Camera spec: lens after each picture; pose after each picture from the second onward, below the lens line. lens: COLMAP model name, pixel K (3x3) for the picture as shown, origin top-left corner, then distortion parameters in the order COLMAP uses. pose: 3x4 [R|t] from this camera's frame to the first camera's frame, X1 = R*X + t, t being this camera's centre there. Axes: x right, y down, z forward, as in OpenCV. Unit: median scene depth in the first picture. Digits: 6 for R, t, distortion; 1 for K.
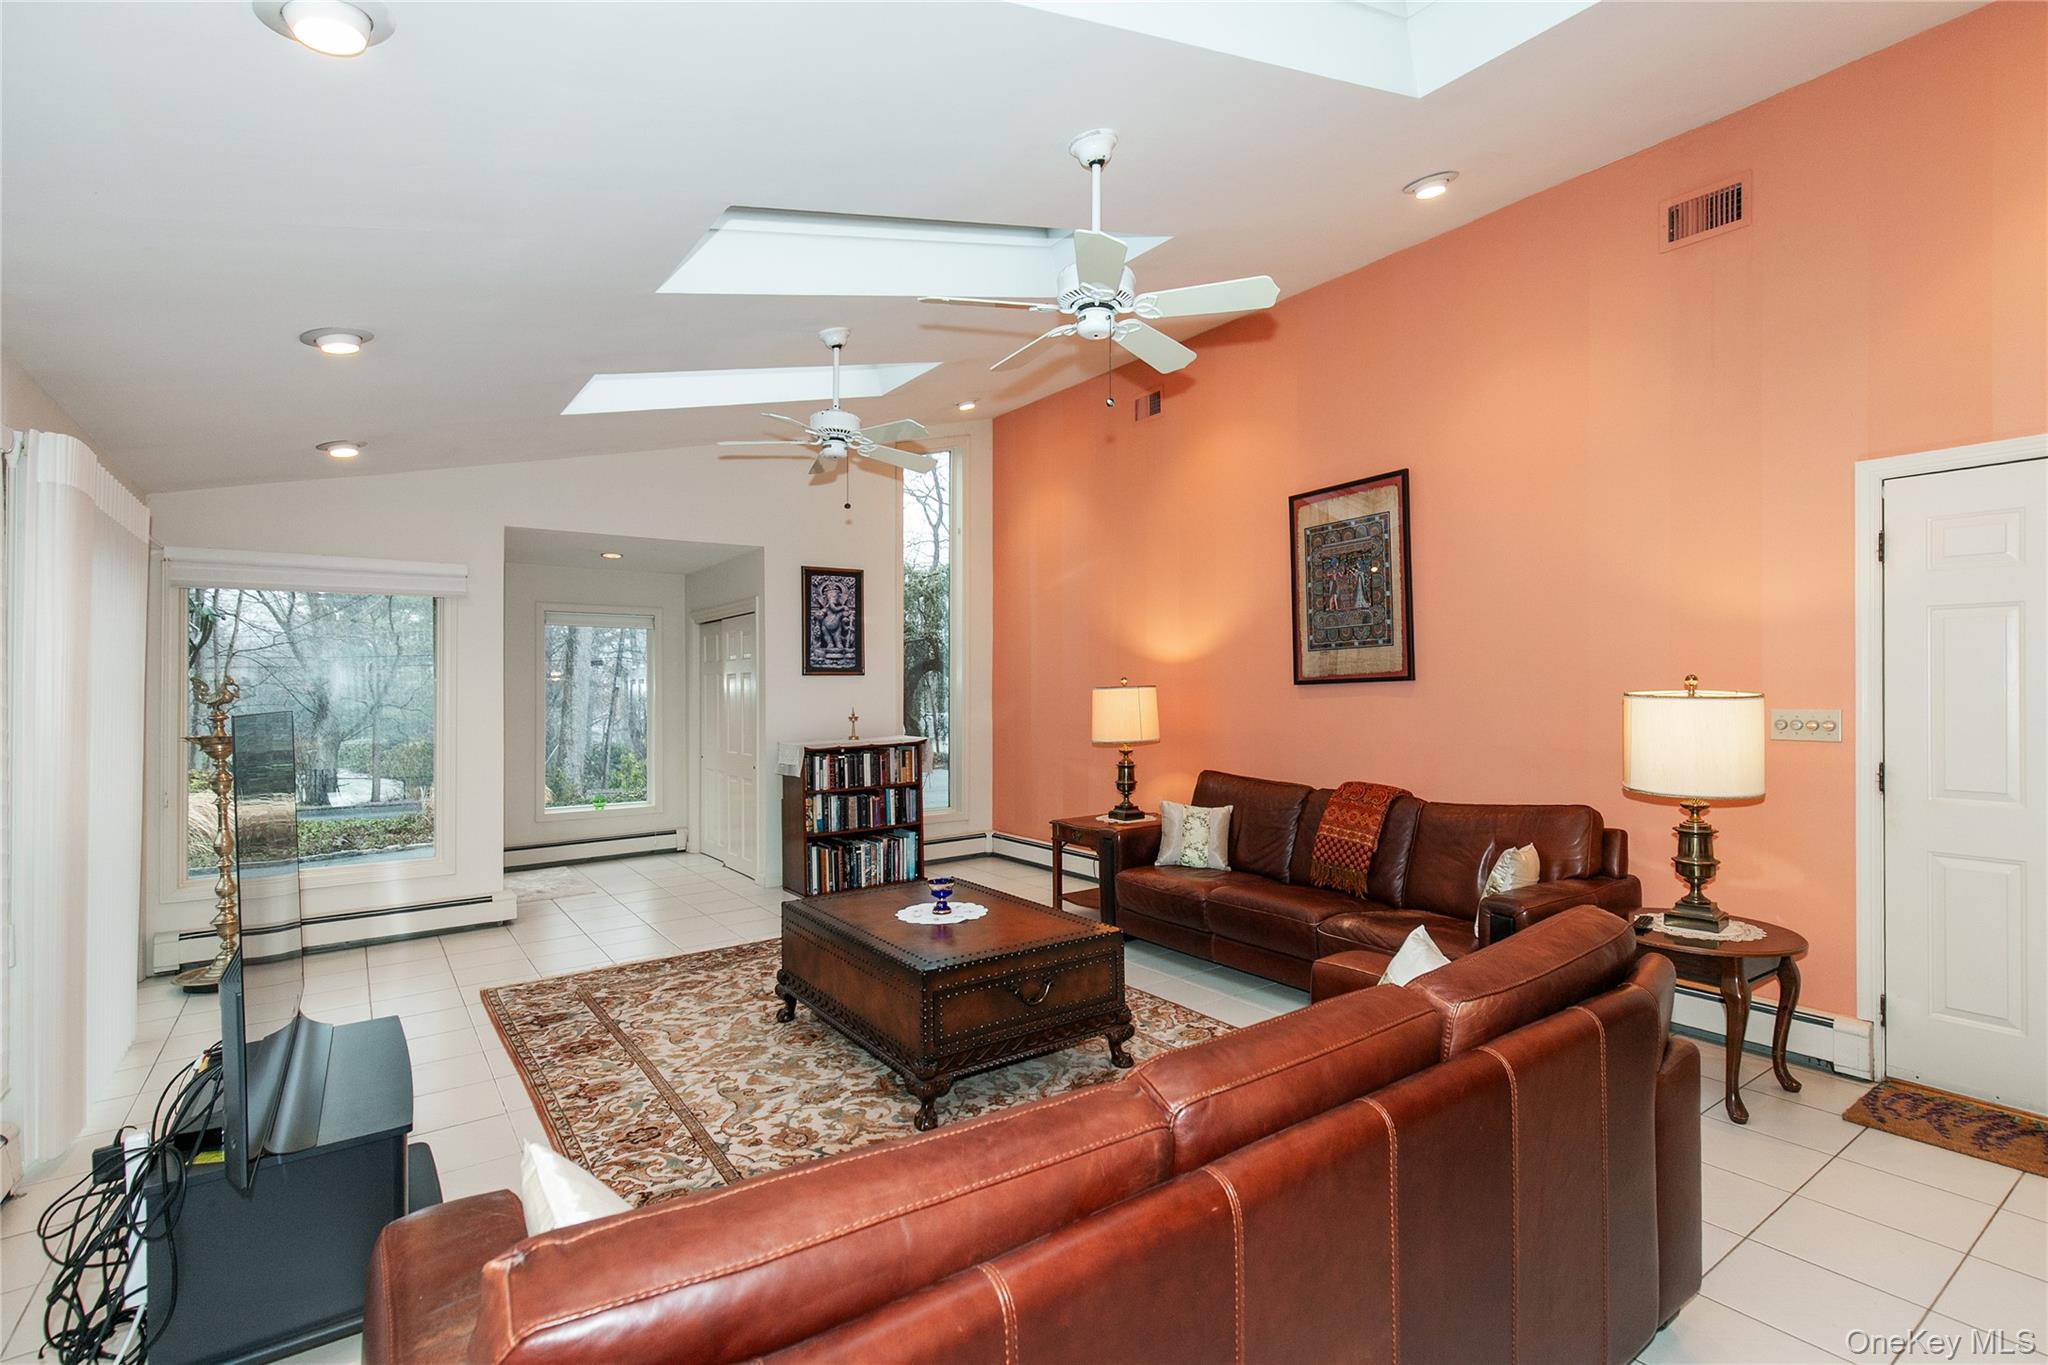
lens RADIAL K [[947.3, 0, 1015.5], [0, 947.3, 682.1], [0, 0, 1]] dist [-0.009914, -0.000034]
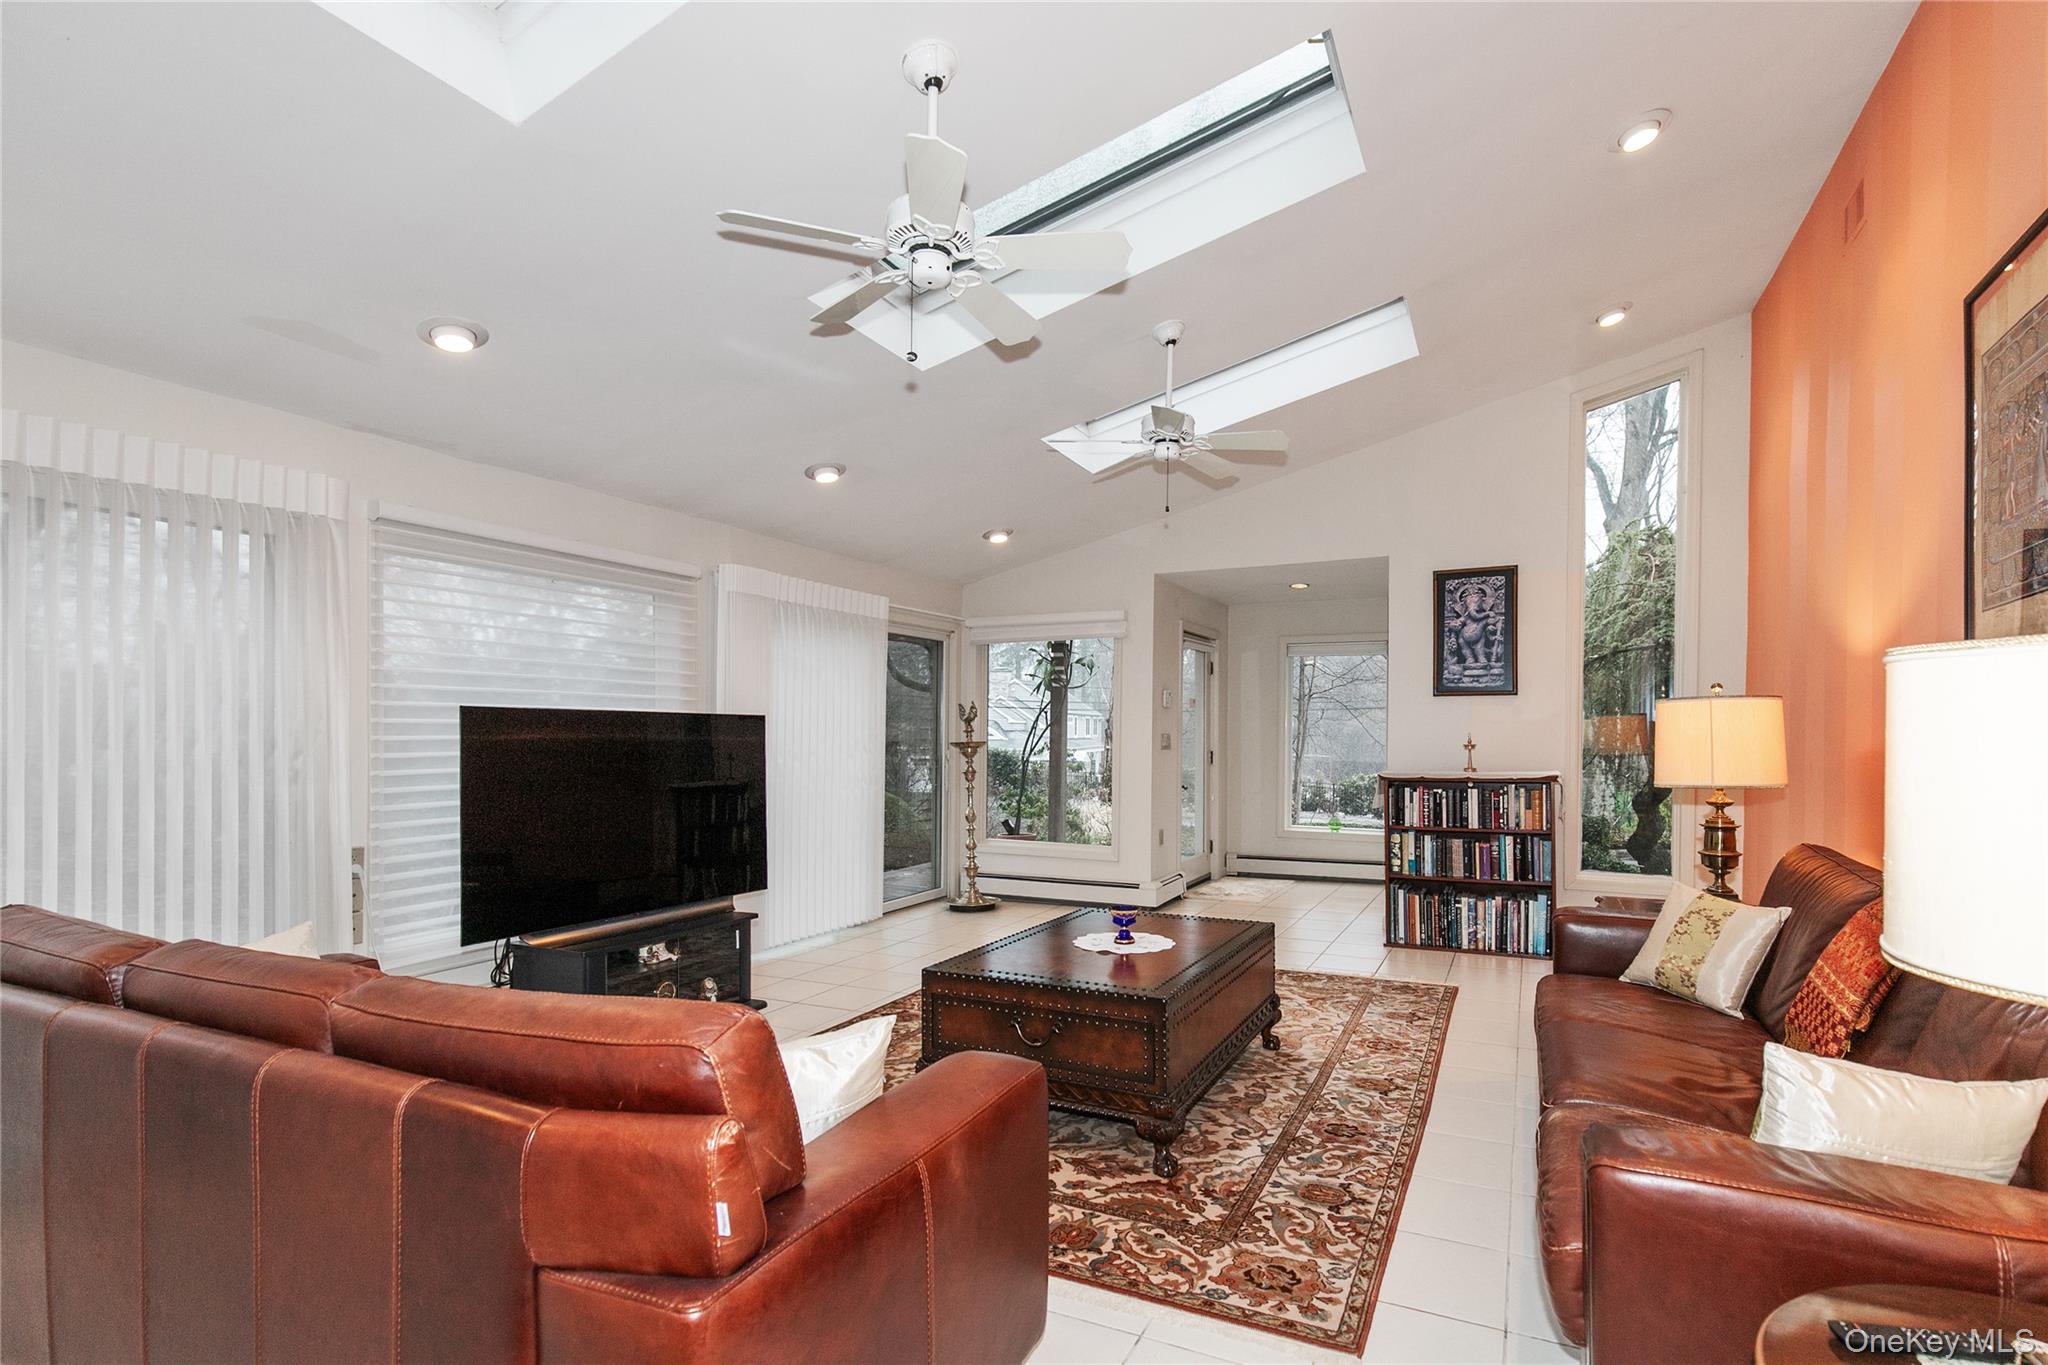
lens RADIAL K [[947.3, 0, 1043.5], [0, 947.3, 729.2], [0, 0, 1]] dist [-0.009914, -0.000034]
pose [[0.480788, 0.007448, -0.876805, 0.382296], [-0.002447, 0.999971, 0.007152, 0.018570], [0.876834, -0.001293, 0.480792, 0.277305]]
